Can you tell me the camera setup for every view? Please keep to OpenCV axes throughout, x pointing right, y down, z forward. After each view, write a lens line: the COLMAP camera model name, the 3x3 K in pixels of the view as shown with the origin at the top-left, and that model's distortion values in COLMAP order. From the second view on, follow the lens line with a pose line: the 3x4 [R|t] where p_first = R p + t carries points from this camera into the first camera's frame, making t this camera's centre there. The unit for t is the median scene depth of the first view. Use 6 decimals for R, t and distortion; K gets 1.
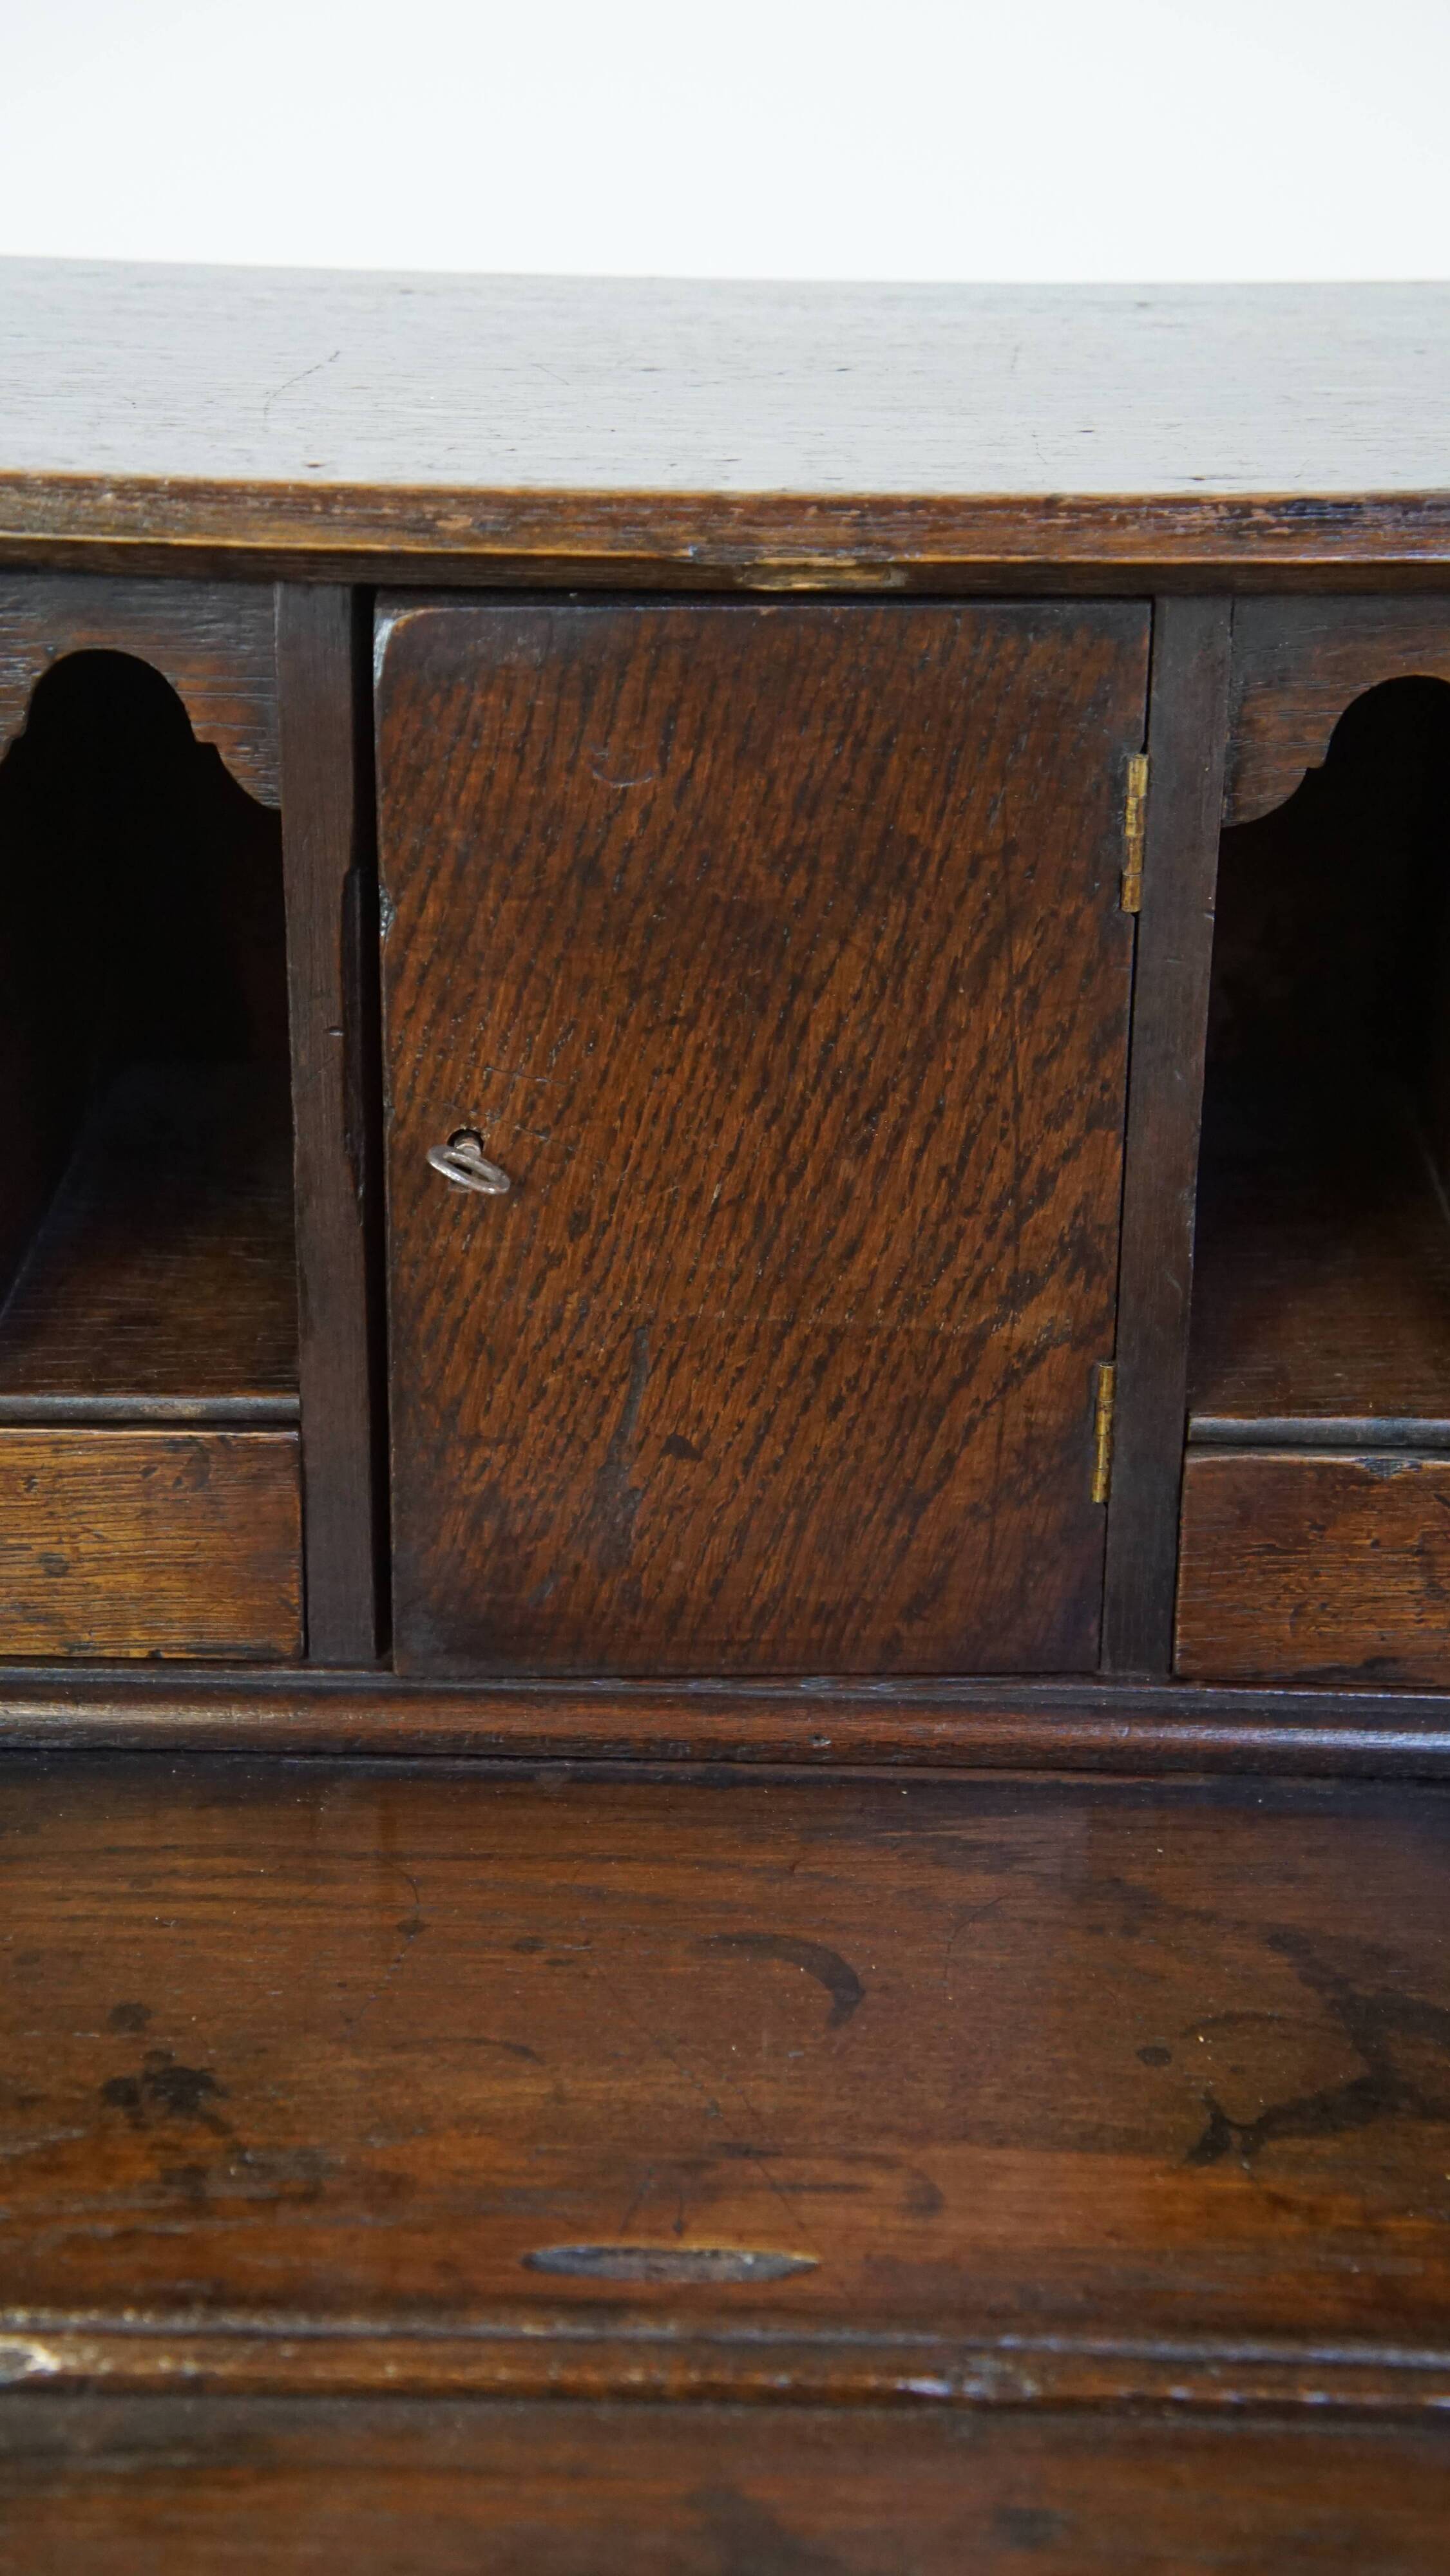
lens RADIAL K [[4161.9, 0, 725.0], [0, 4161.9, 1288.0], [0, 0, 1]] dist [0.300069, 0.028084]
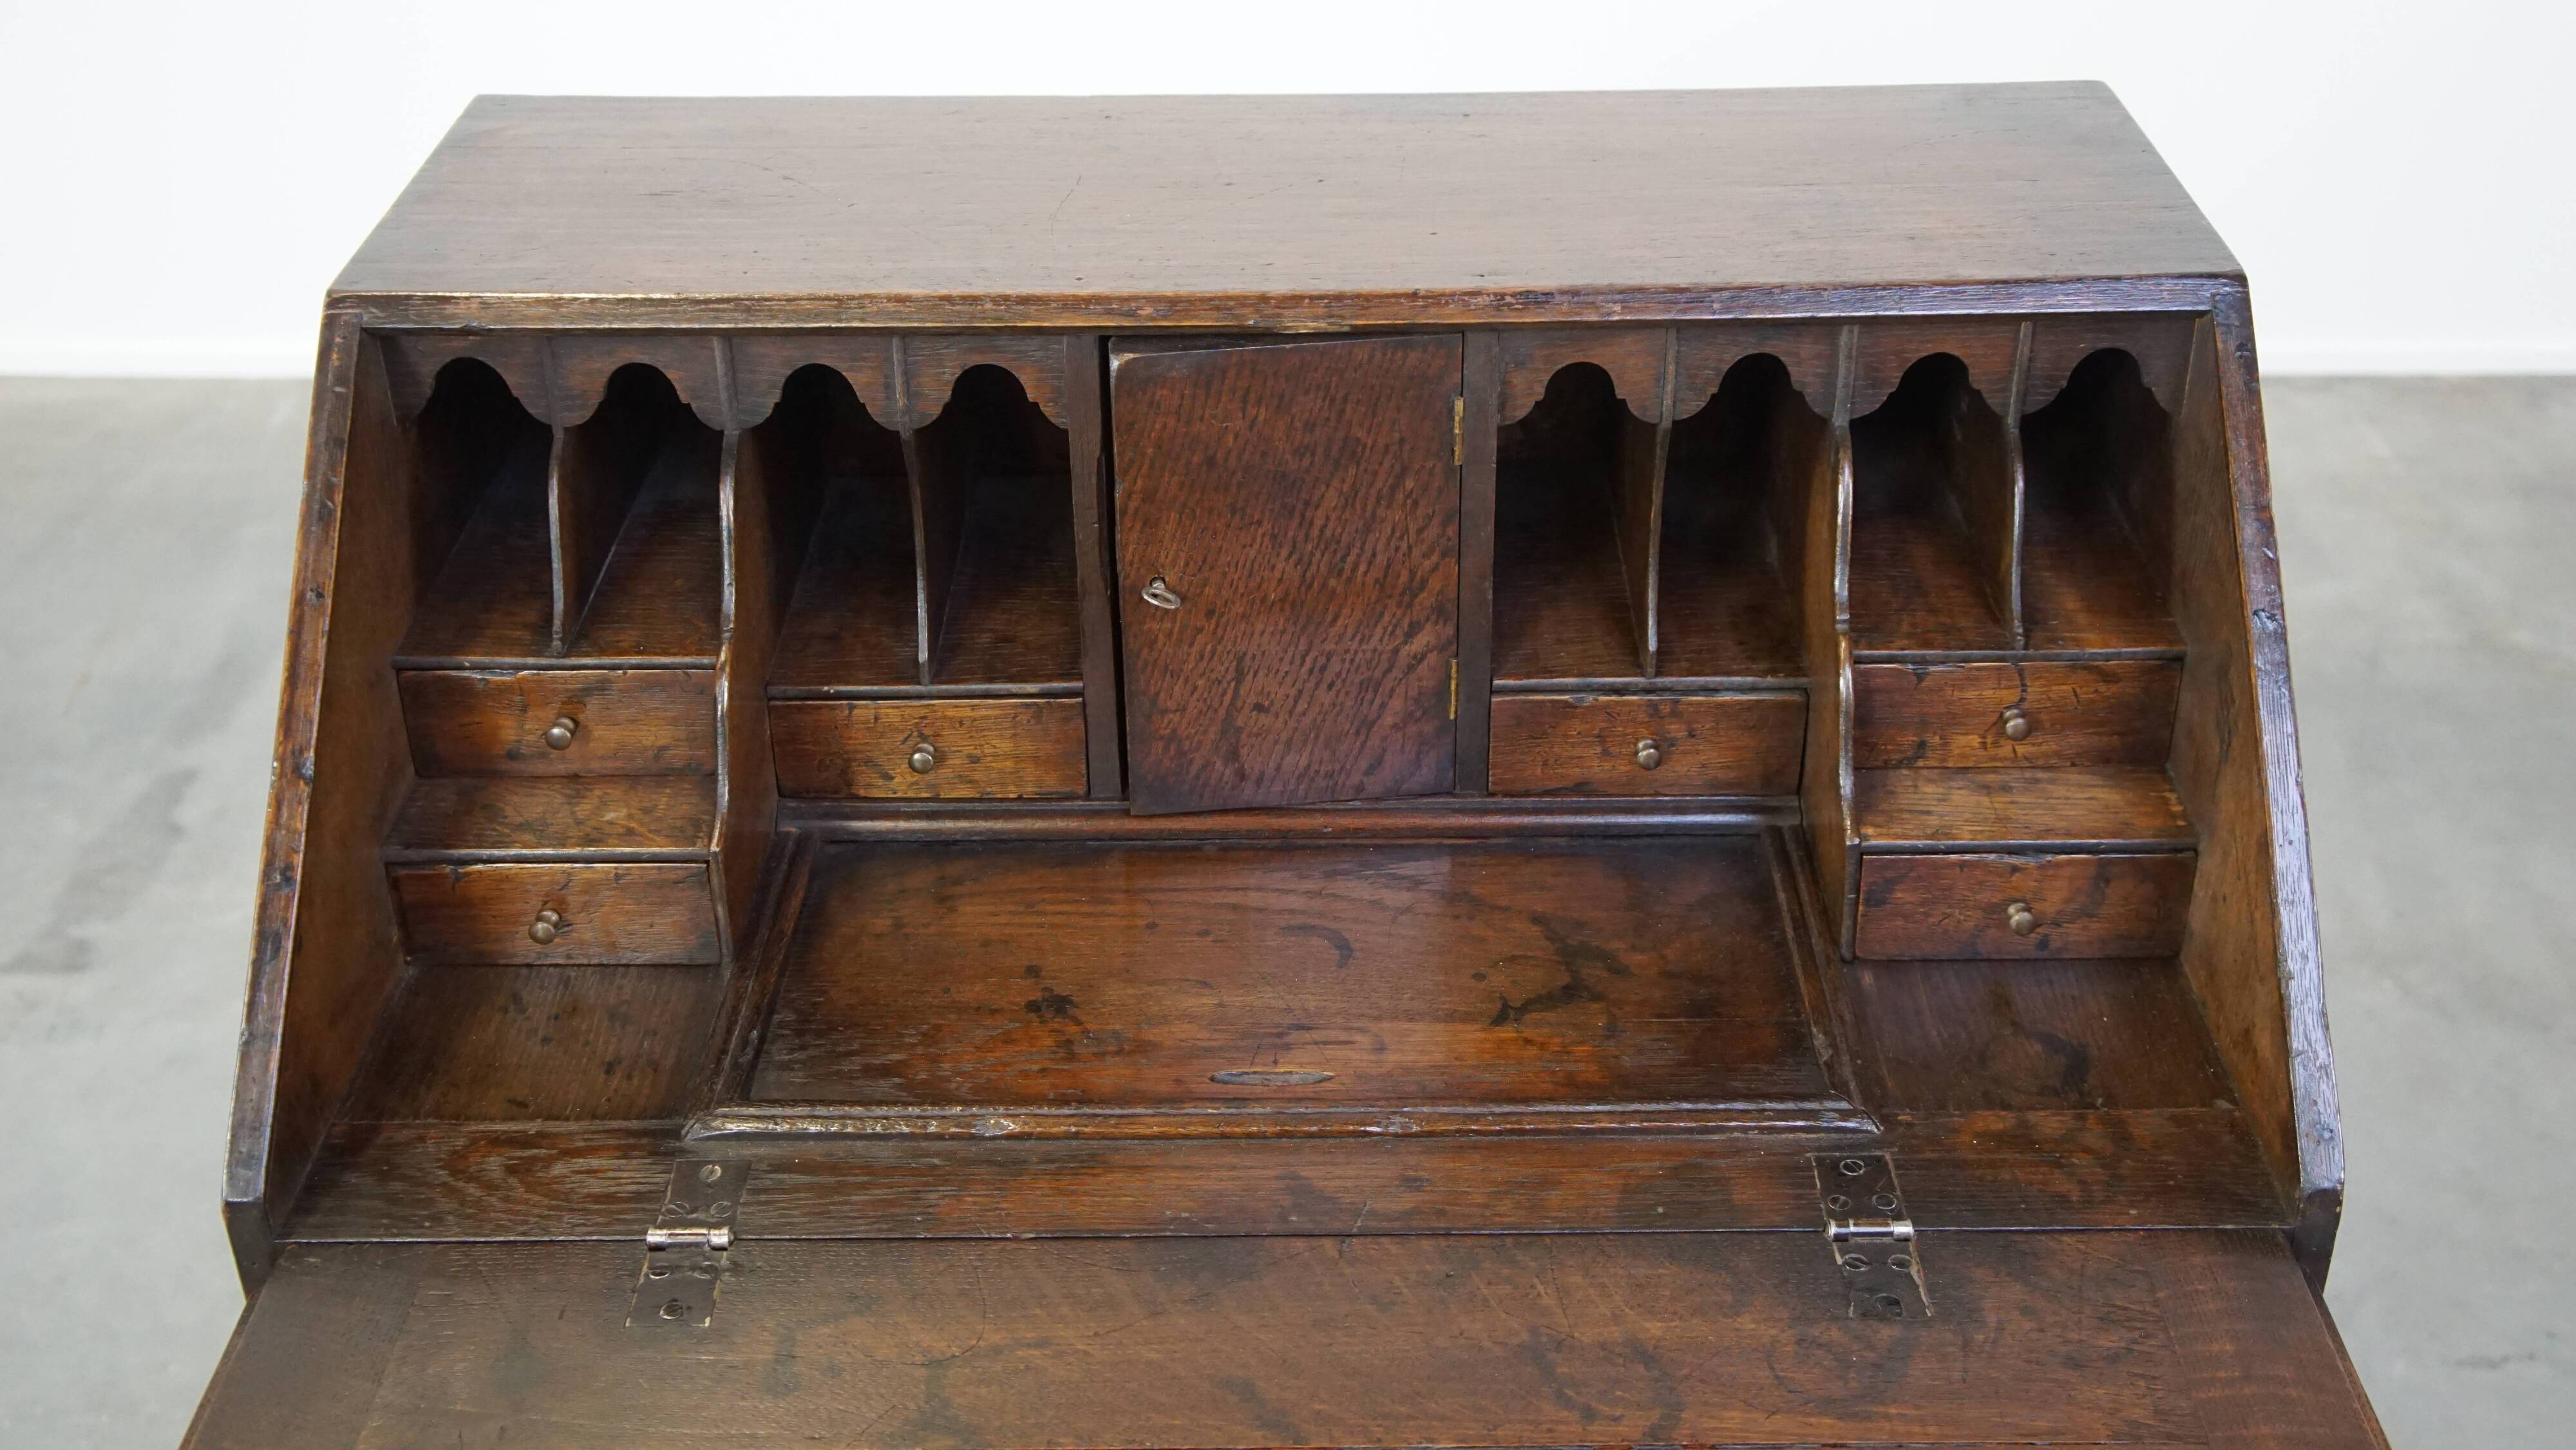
lens RADIAL K [[2789.2, 0, 1288.0], [0, 2789.2, 725.0], [0, 0, 1]] dist [0.012519, 0.023586]
pose [[0.999598, -0.028337, 0.000101, 0.003866], [0.027954, 0.986670, 0.160314, -0.190075], [-0.004642, -0.160247, 0.987066, -0.453747]]
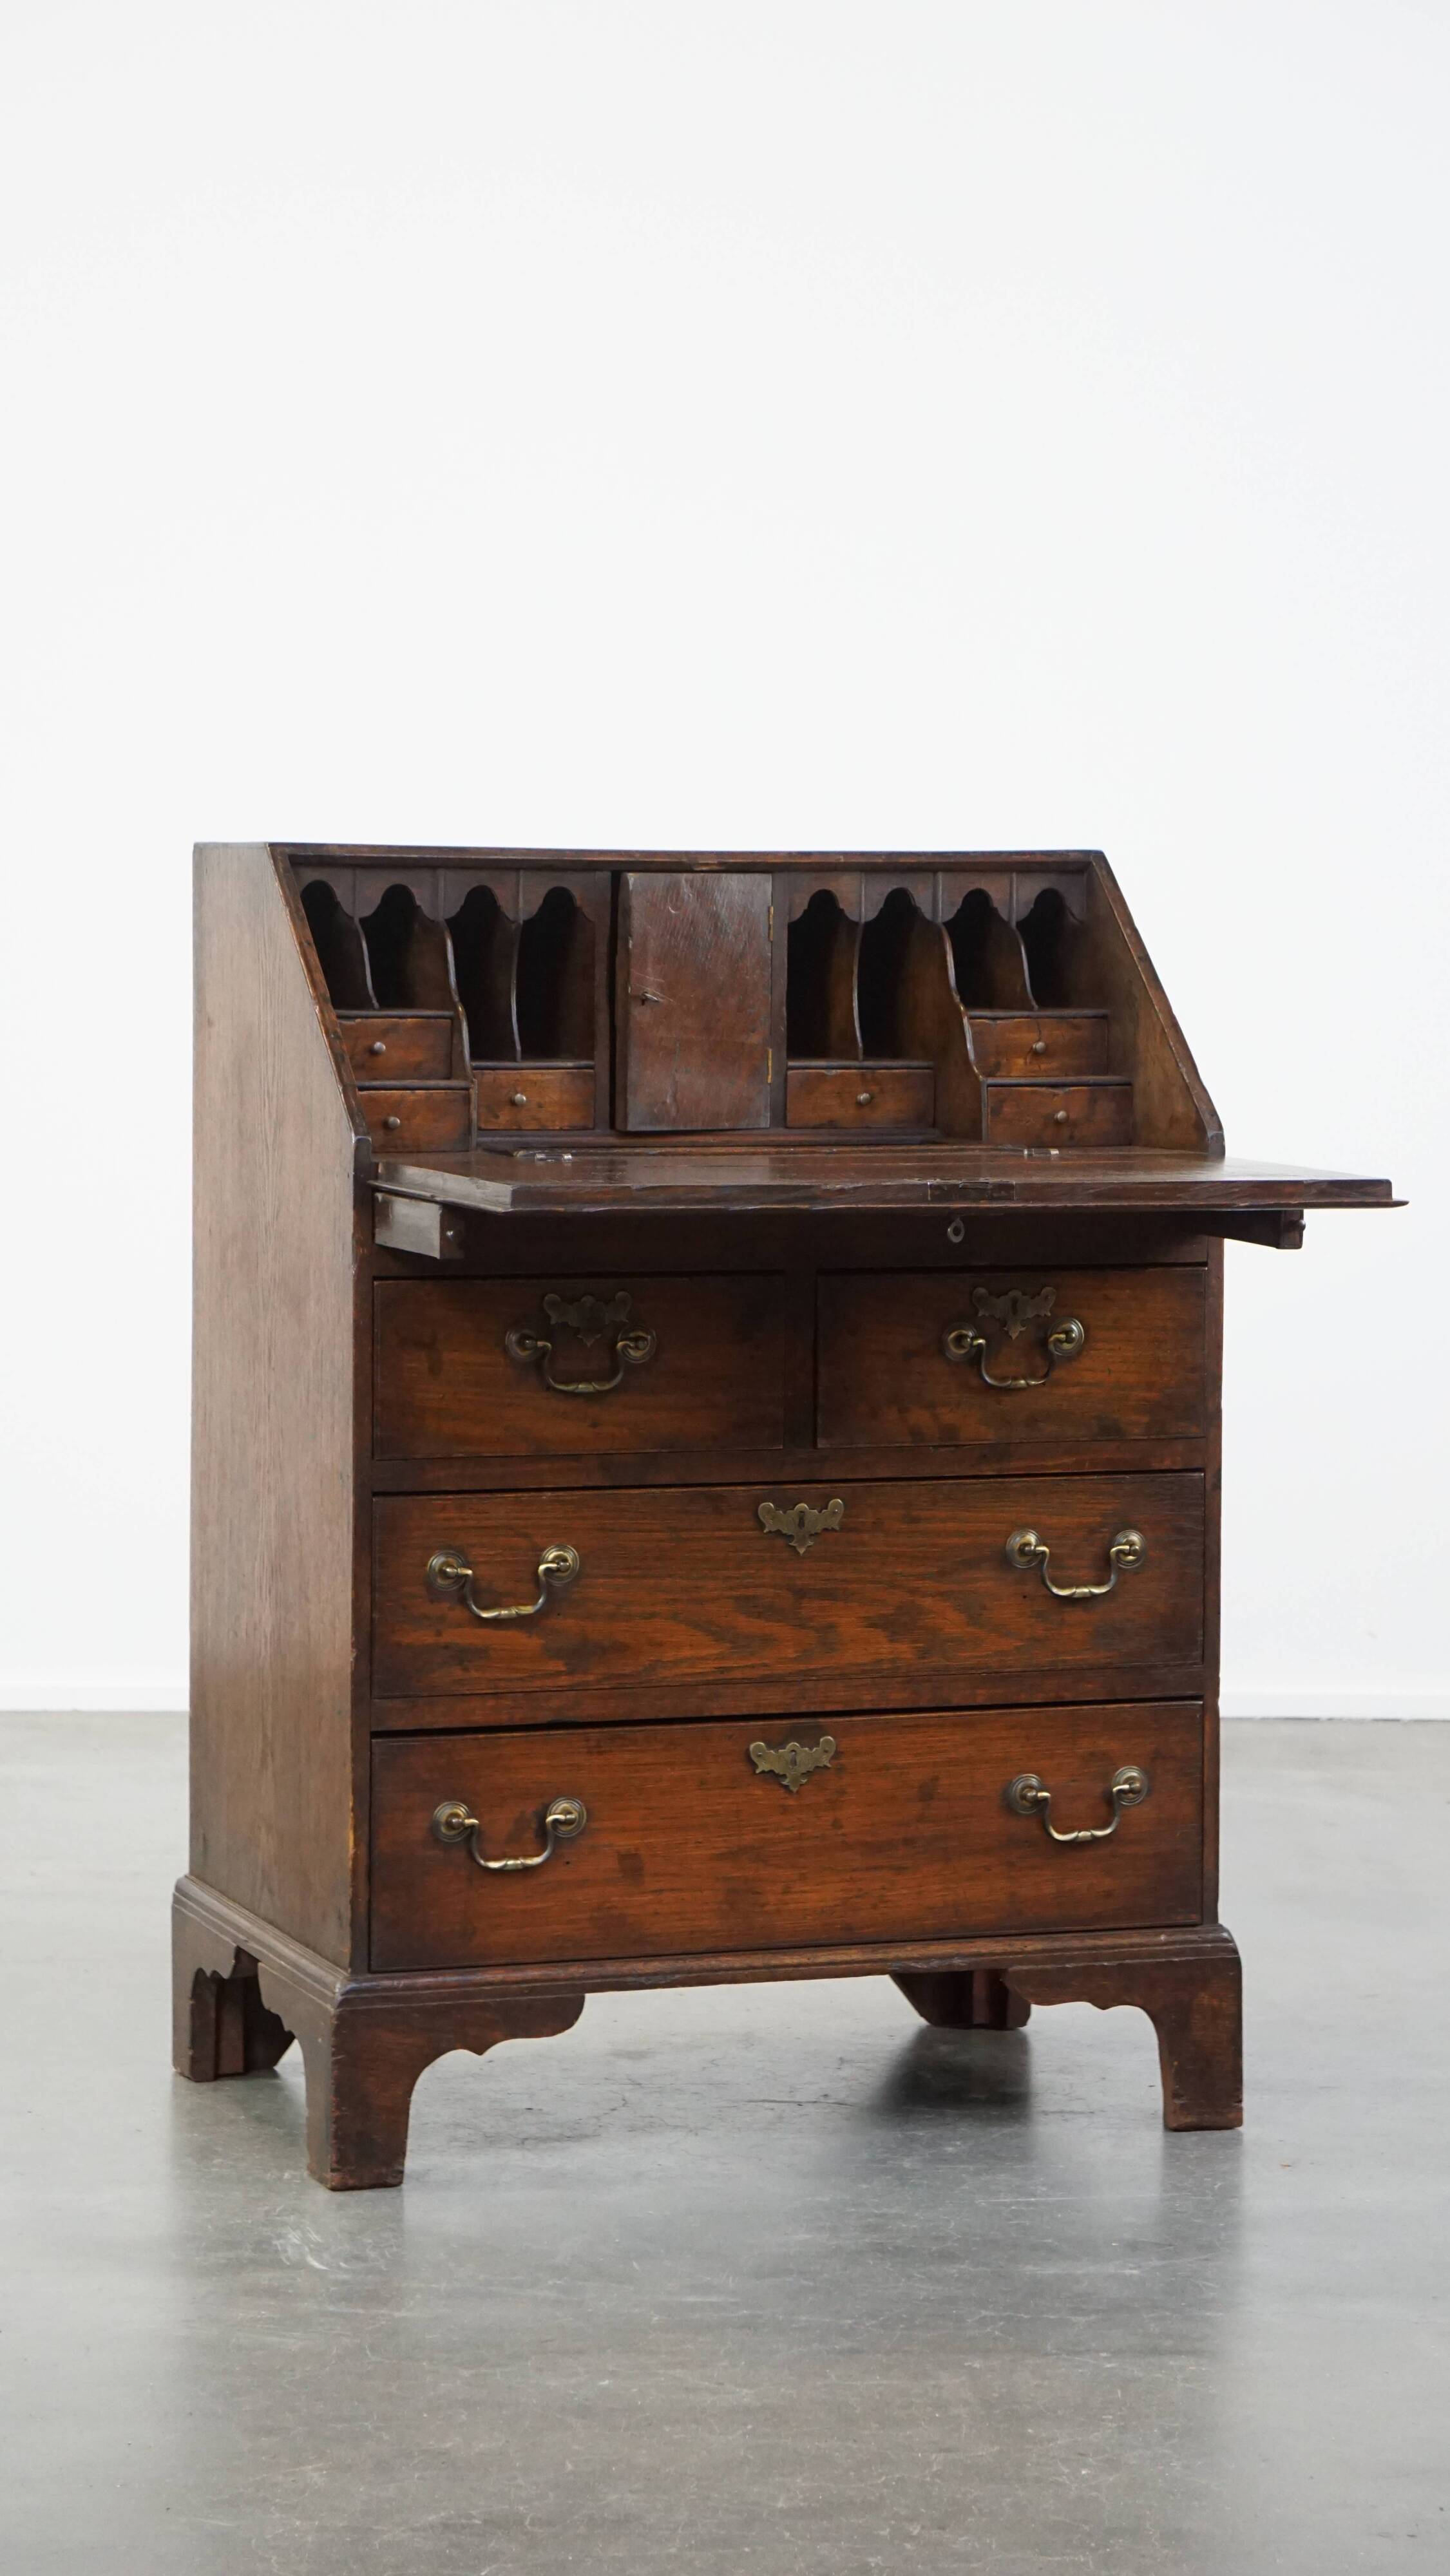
lens RADIAL K [[5841.9, 0, 725.0], [0, 5841.9, 1288.0], [0, 0, 1]] dist [0.296661, 0.352948]
pose [[0.934925, -0.029135, 0.353648, -2.205968], [0.138779, 0.947264, -0.288844, 2.093112], [-0.326582, 0.319126, 0.889664, -4.516573]]
